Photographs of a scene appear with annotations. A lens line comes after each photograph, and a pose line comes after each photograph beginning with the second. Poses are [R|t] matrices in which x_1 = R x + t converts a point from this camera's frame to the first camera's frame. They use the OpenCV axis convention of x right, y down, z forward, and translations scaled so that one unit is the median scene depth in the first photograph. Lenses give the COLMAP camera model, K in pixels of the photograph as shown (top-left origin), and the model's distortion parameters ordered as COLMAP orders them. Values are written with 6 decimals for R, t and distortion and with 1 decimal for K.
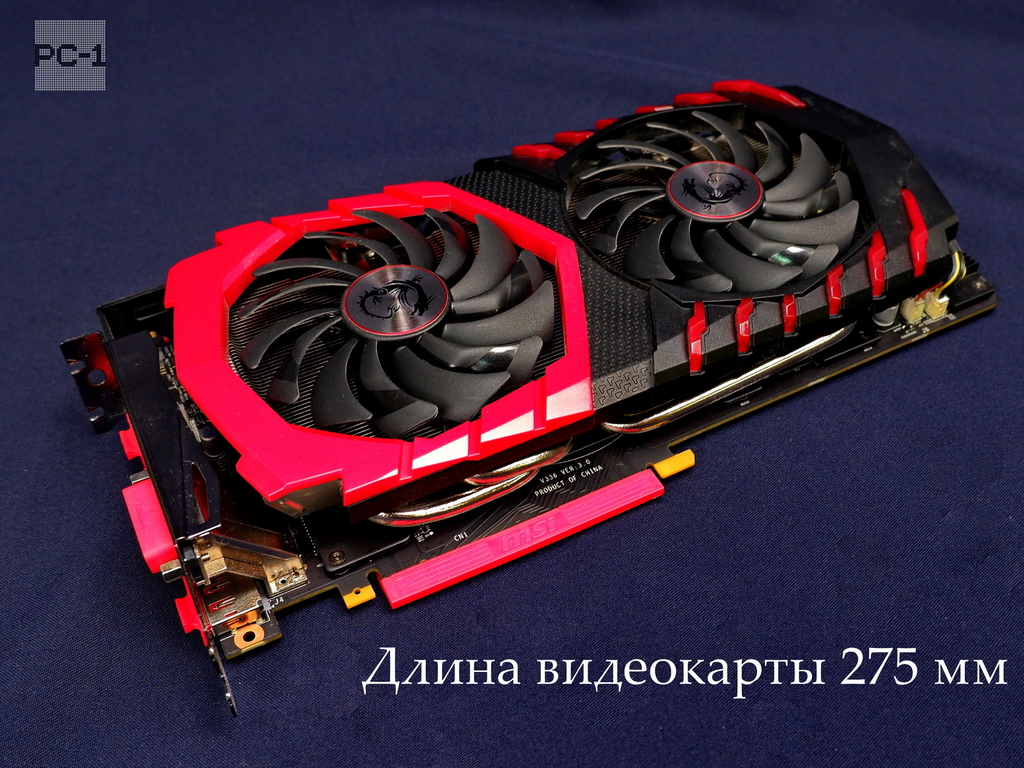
lens RADIAL K [[1003.3, 0, 512.0], [0, 1003.3, 384.0], [0, 0, 1]] dist [0.000062, -0.005141]
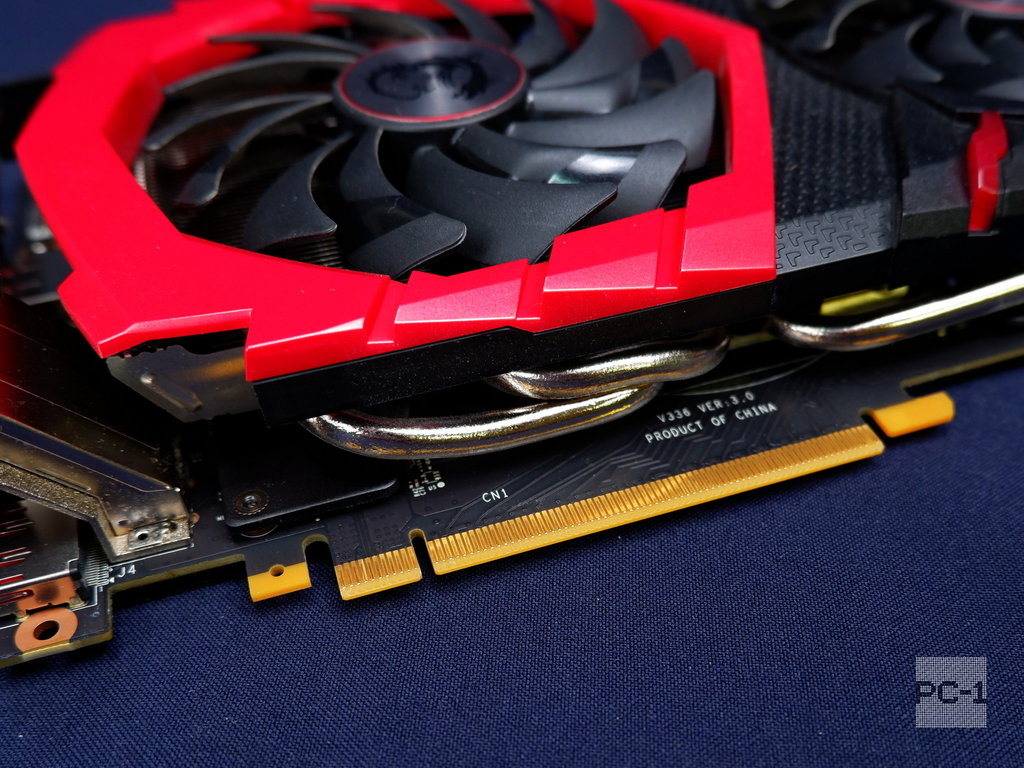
lens RADIAL K [[1195.9, 0, 512.0], [0, 1195.9, 384.0], [0, 0, 1]] dist [-0.009485, 0.015547]
pose [[0.989685, 0.094220, -0.107918, 0.018949], [-0.096365, 0.995236, -0.014822, 0.099849], [0.106007, 0.025069, 0.994049, 0.369869]]
